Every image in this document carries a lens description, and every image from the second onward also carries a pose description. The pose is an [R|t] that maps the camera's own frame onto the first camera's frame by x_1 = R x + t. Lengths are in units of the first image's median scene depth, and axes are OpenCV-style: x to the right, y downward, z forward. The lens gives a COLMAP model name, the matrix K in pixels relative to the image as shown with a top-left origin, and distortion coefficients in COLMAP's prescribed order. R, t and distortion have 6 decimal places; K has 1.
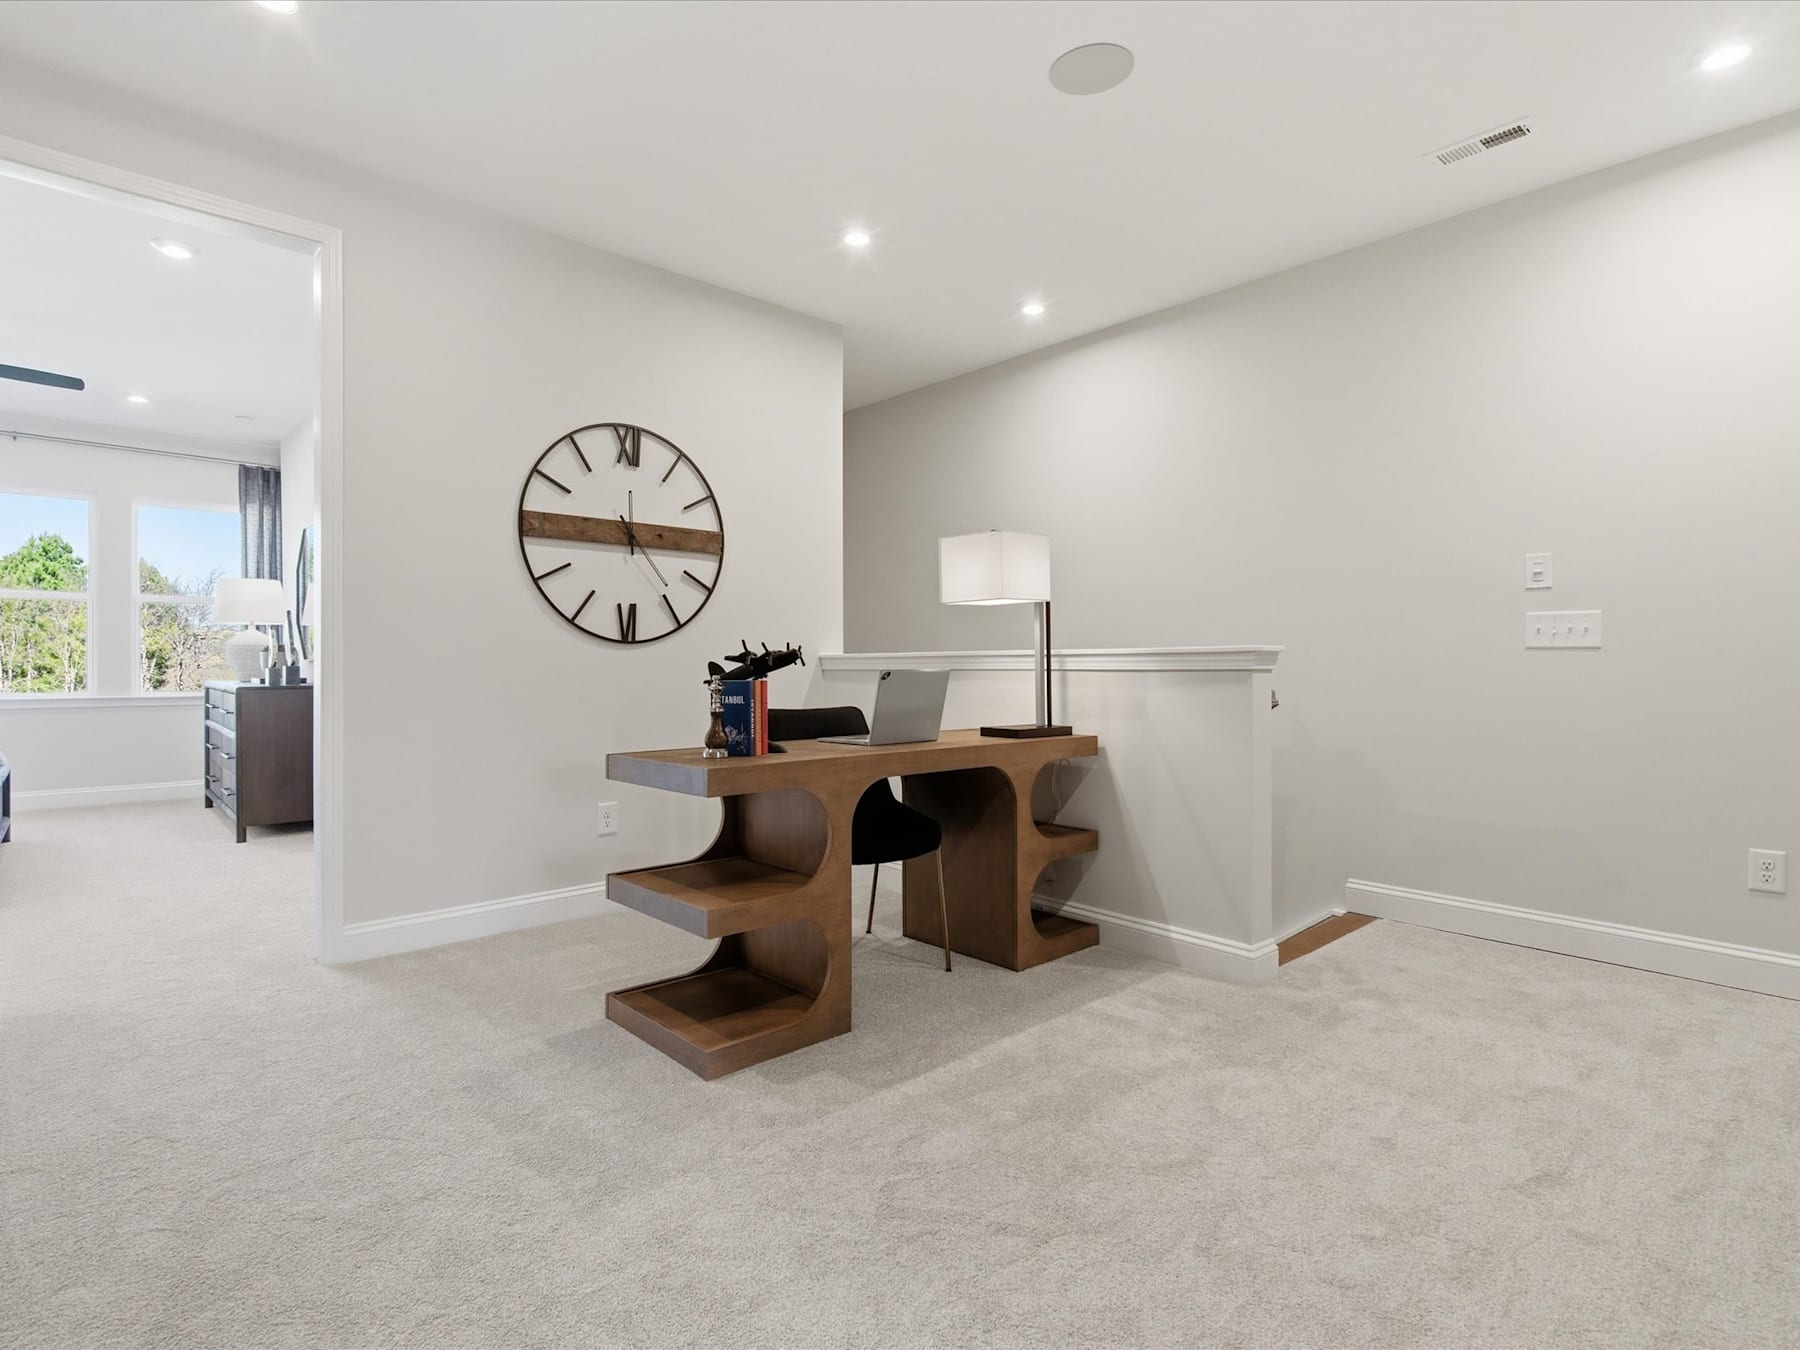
lens RADIAL K [[925.4, 0, 891.1], [0, 925.4, 674.7], [0, 0, 1]] dist [-0.002536, -0.002245]
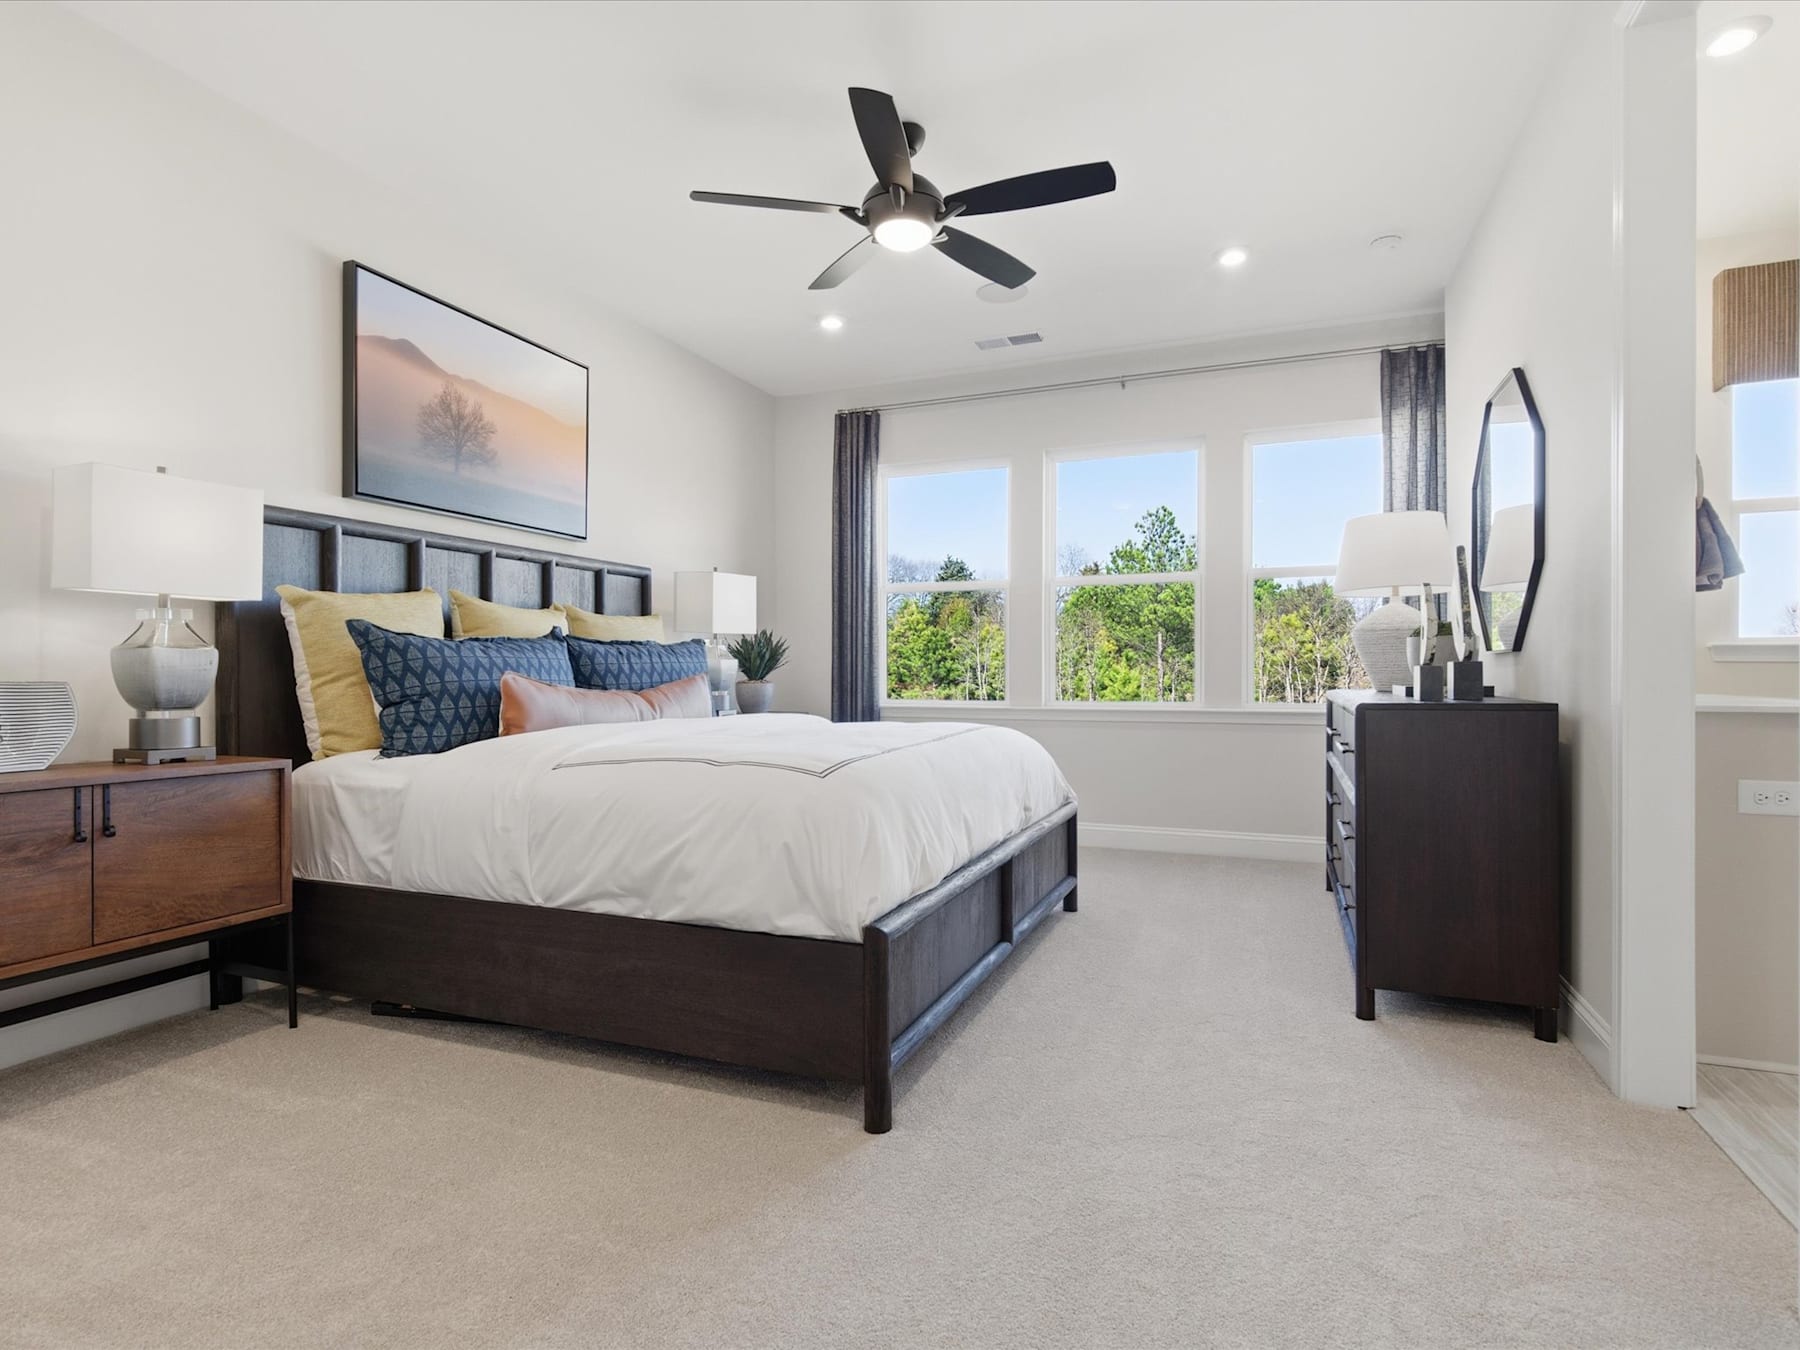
lens RADIAL K [[925.4, 0, 892.0], [0, 925.4, 679.5], [0, 0, 1]] dist [-0.002536, -0.002245]
pose [[0.433028, 0.000020, -0.901380, -0.304276], [-0.003332, 0.999993, -0.001579, 0.001674], [0.901374, 0.003687, 0.433026, 0.461737]]
